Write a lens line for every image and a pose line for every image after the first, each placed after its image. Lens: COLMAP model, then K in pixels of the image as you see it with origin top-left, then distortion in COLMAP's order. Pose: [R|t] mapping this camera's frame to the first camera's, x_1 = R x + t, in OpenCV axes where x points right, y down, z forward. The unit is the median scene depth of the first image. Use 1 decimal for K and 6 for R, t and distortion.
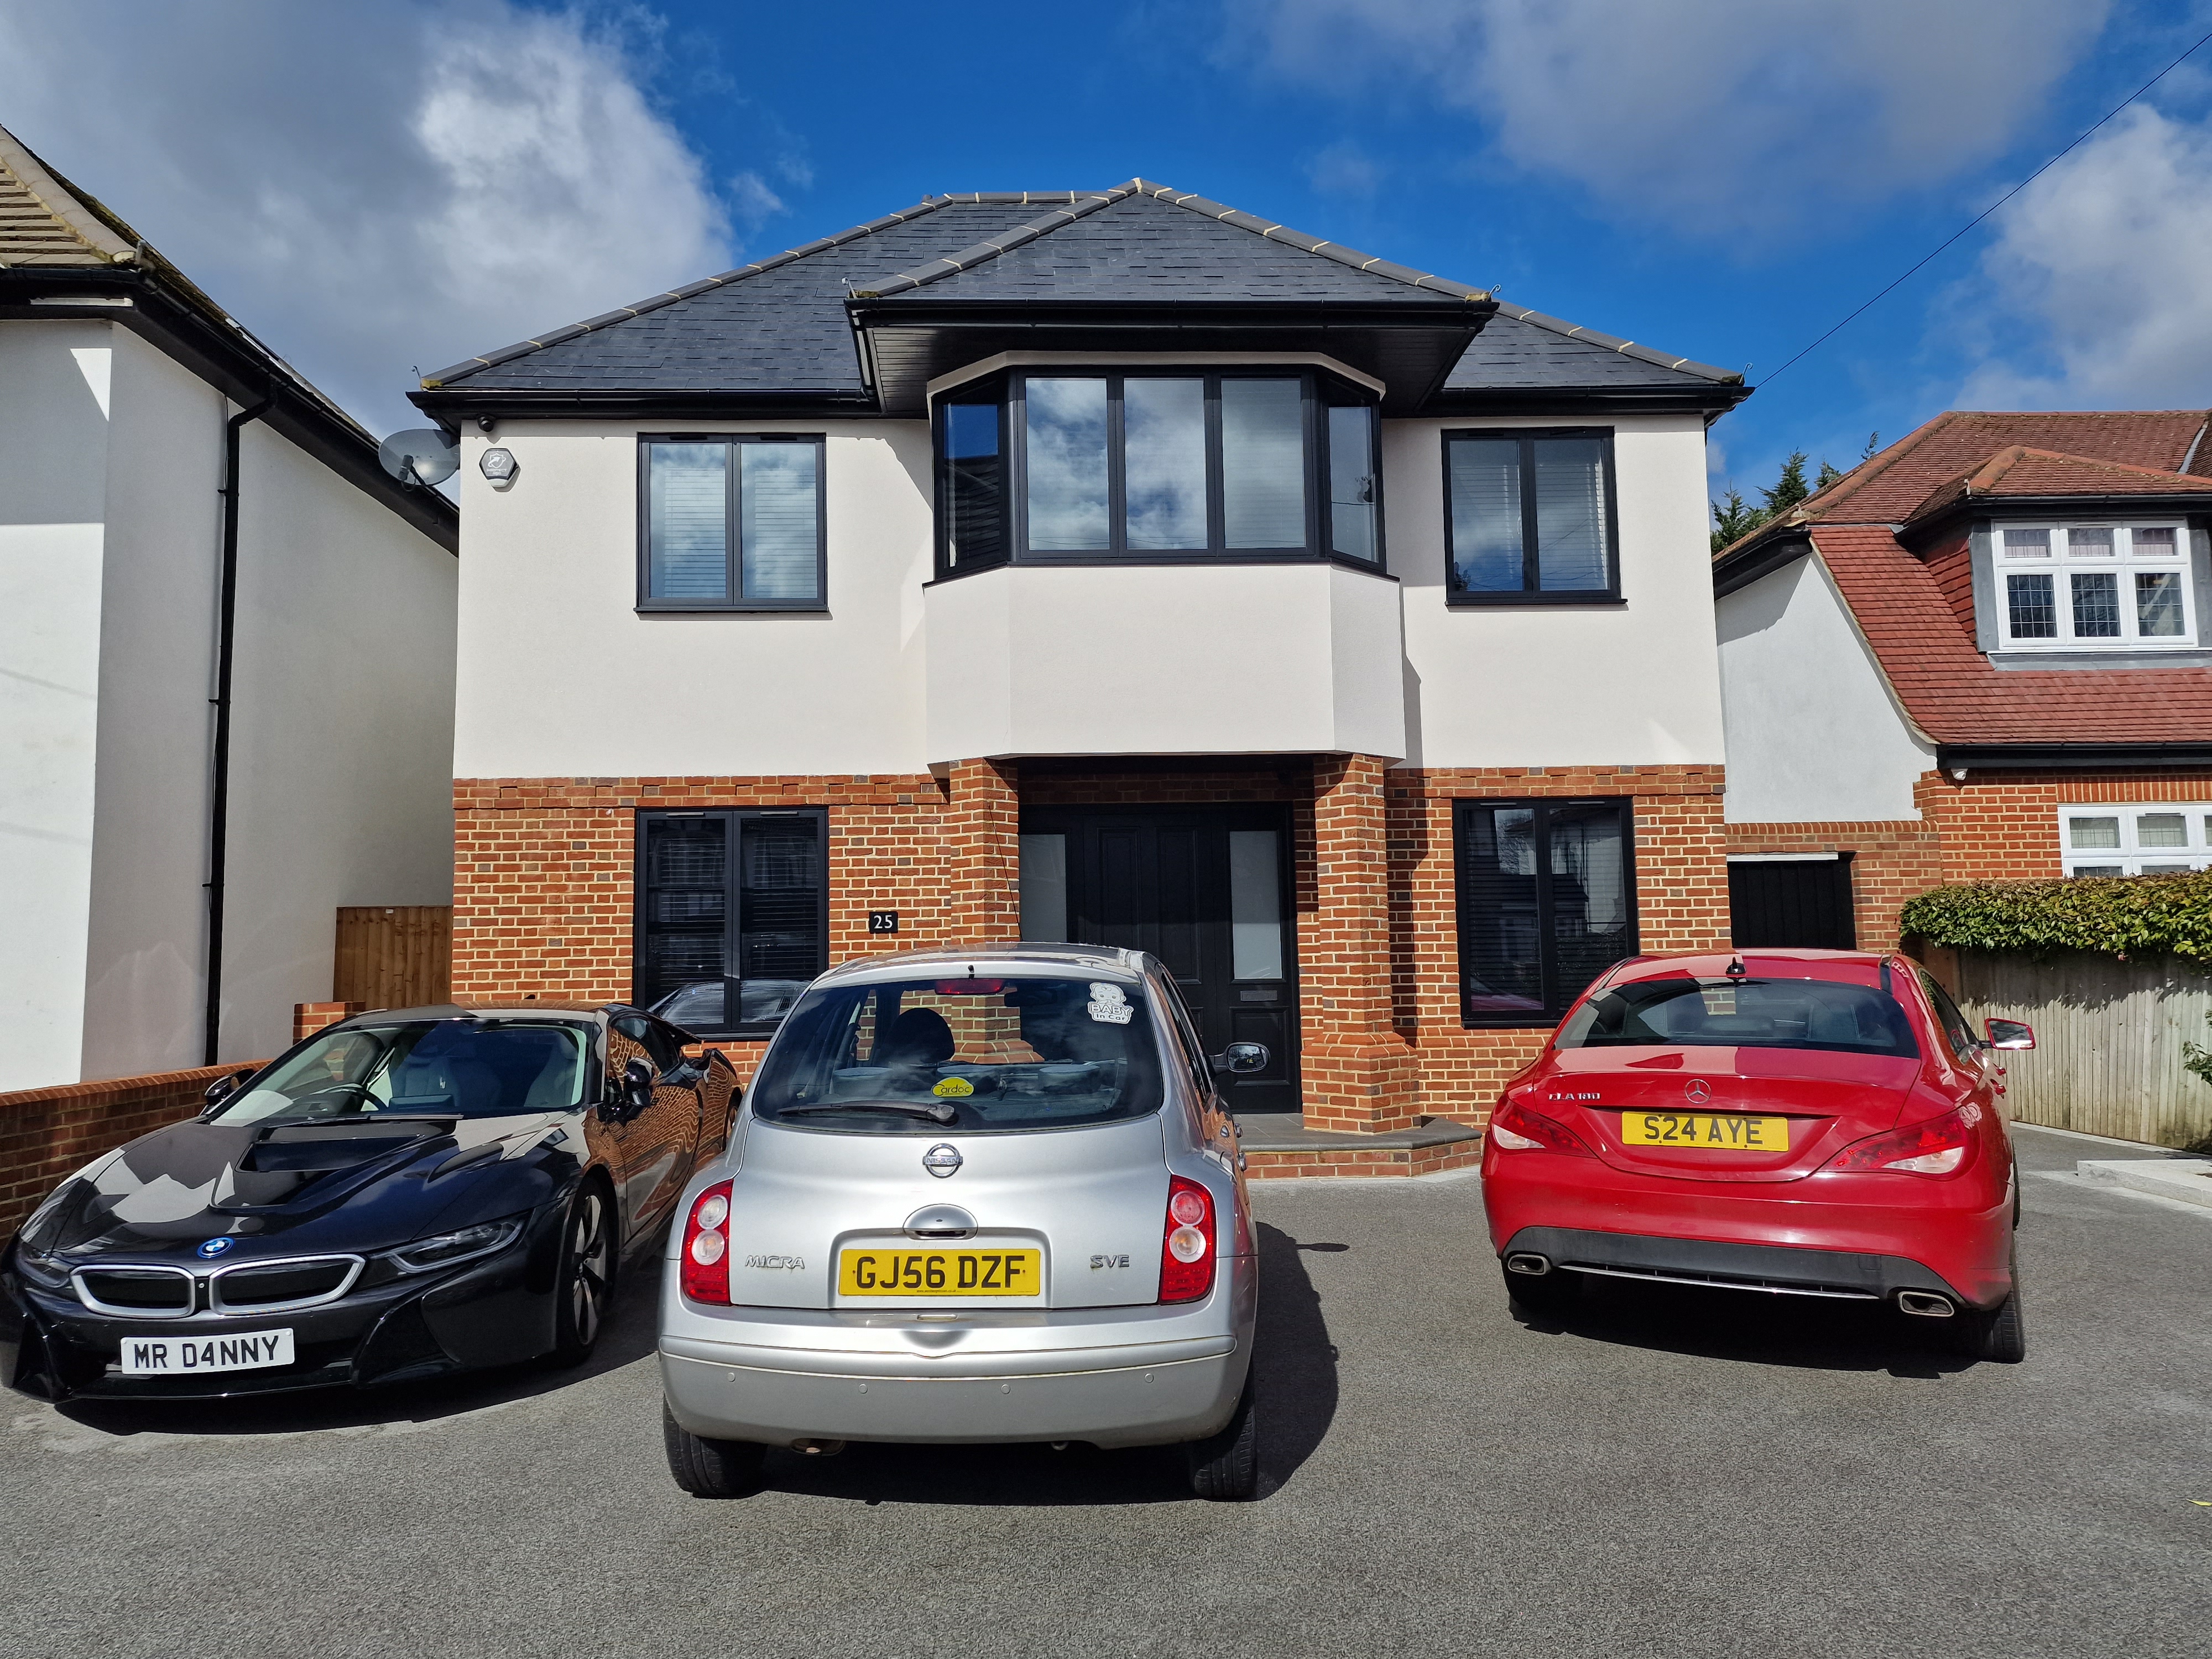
lens RADIAL K [[1520.5, 0, 1083.0], [0, 1520.5, 811.8], [0, 0, 1]] dist [0.067108, -0.046158]
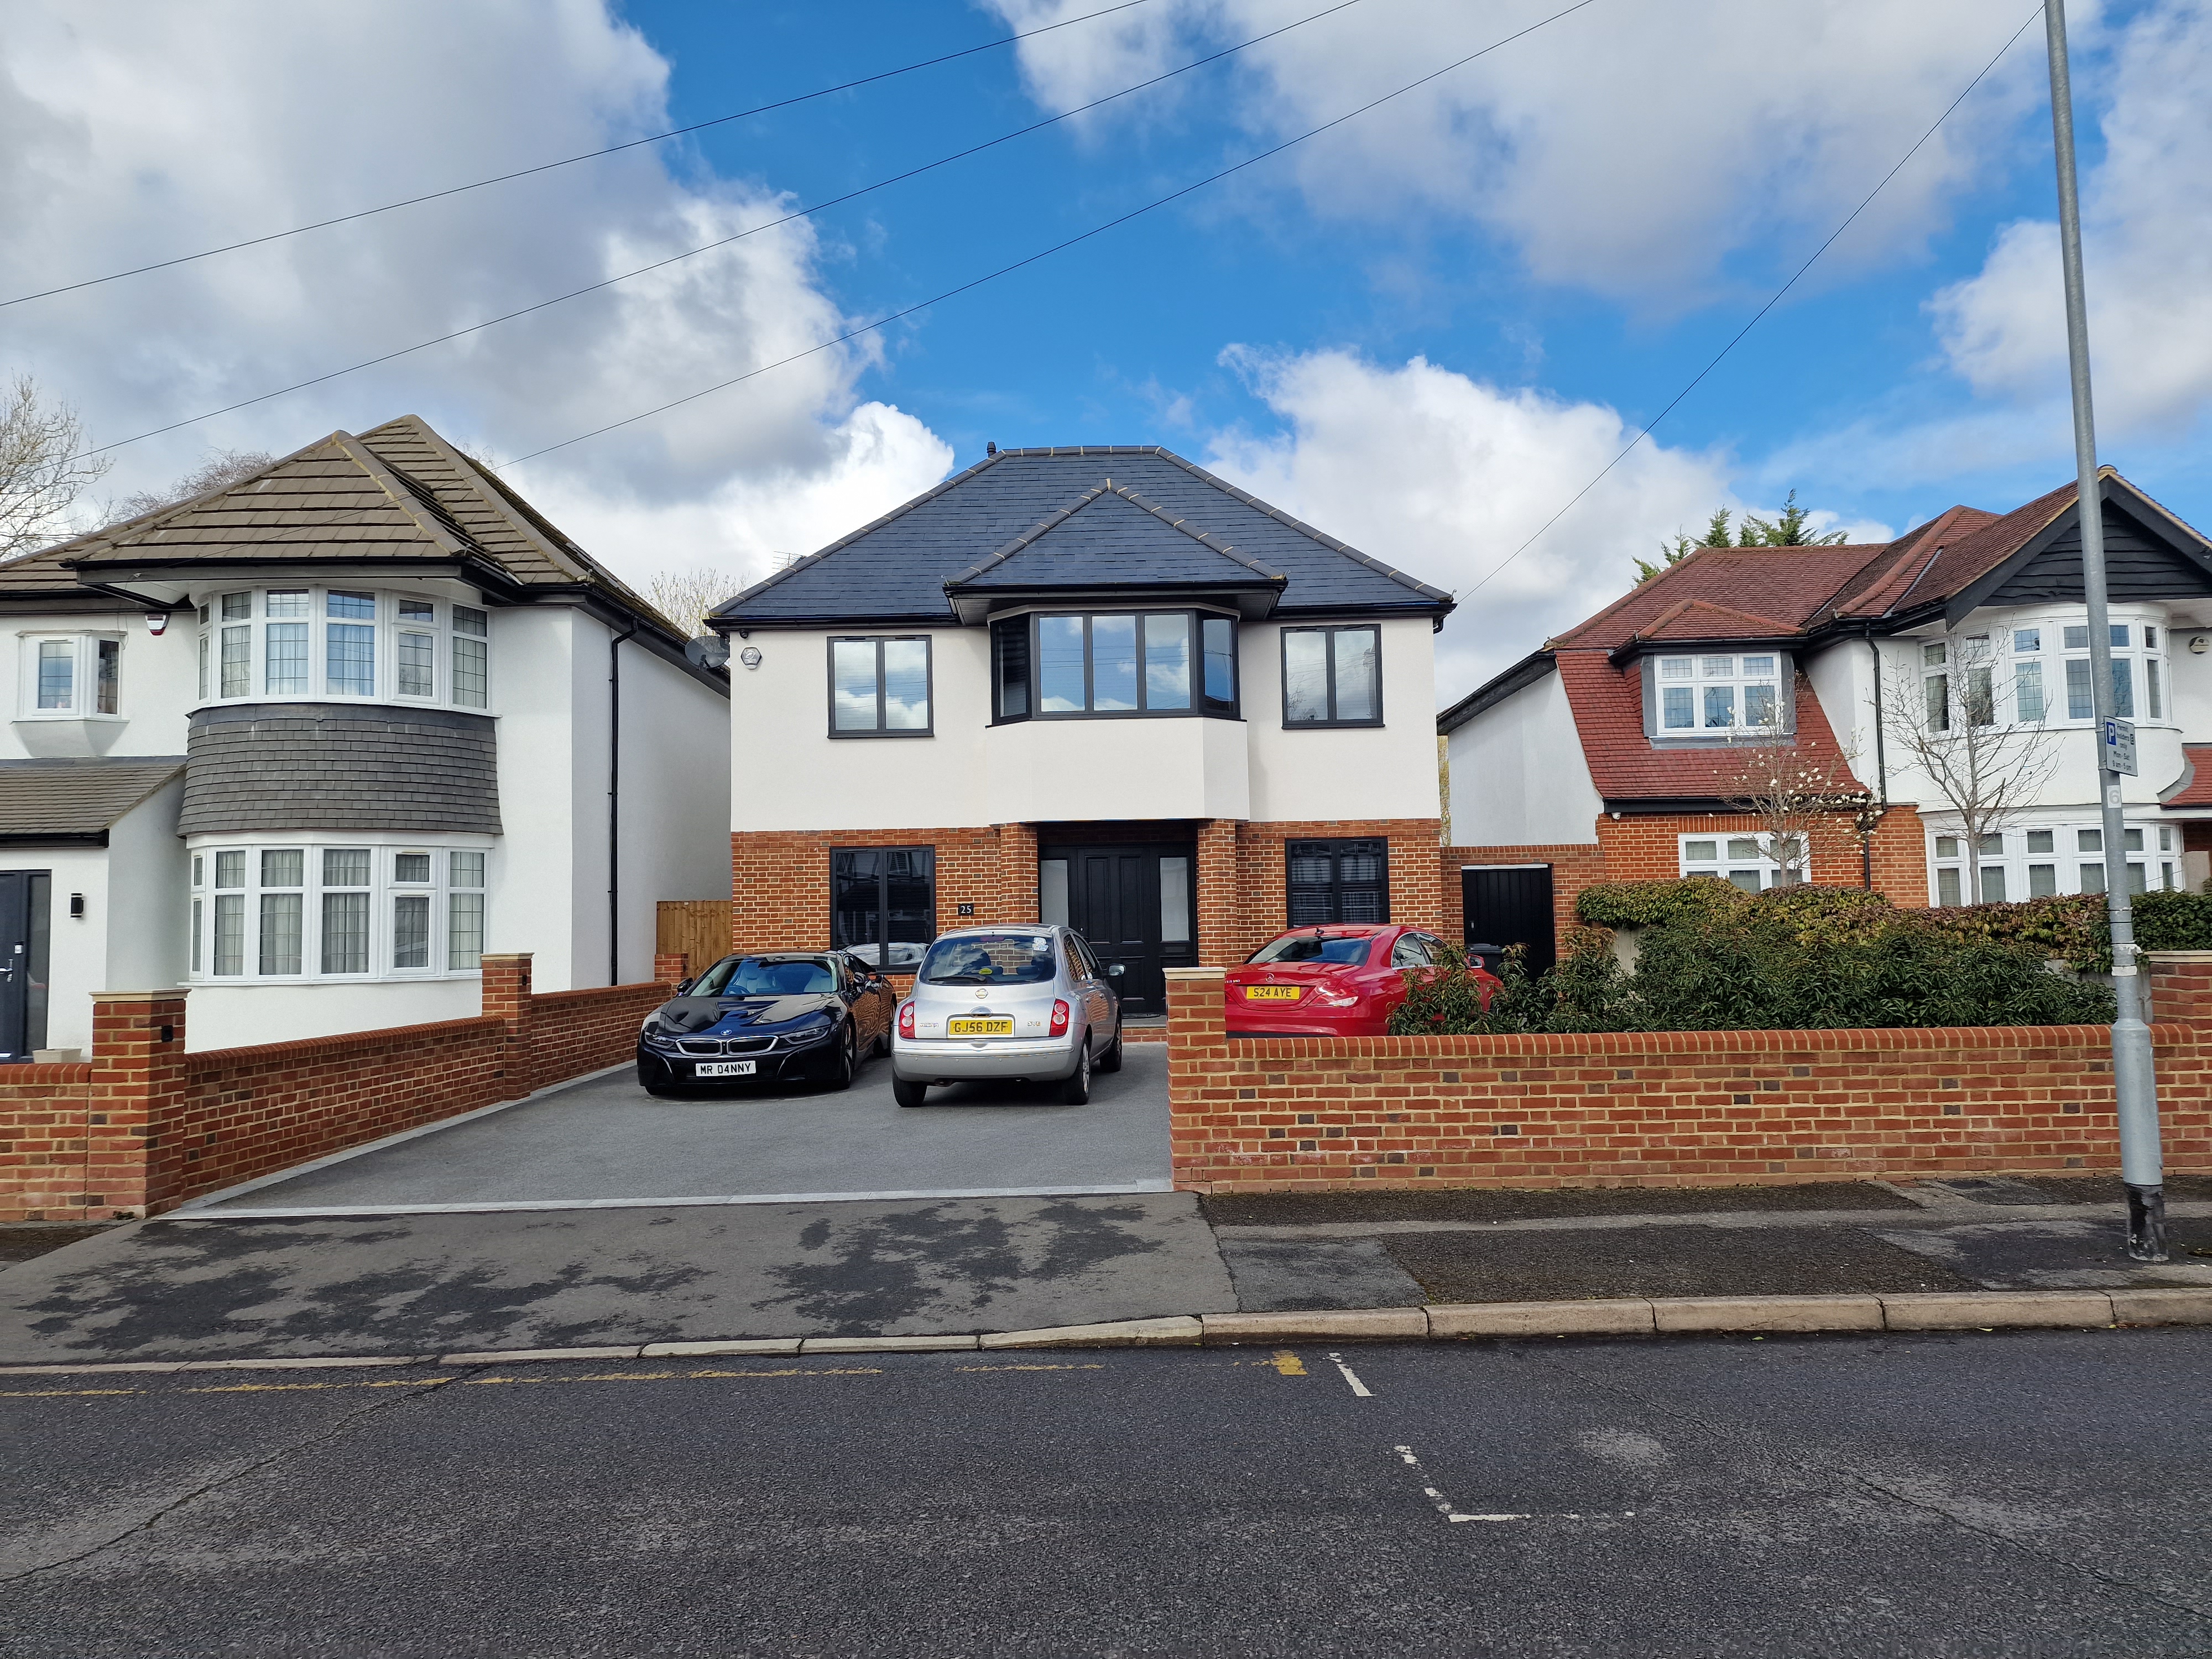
lens RADIAL K [[1520.5, 0, 1083.0], [0, 1520.5, 811.8], [0, 0, 1]] dist [0.067108, -0.046158]
pose [[0.998279, -0.007573, -0.058146, 0.110883], [0.008576, 0.999818, 0.017022, -0.071538], [0.058007, -0.017491, 0.998163, -0.773714]]
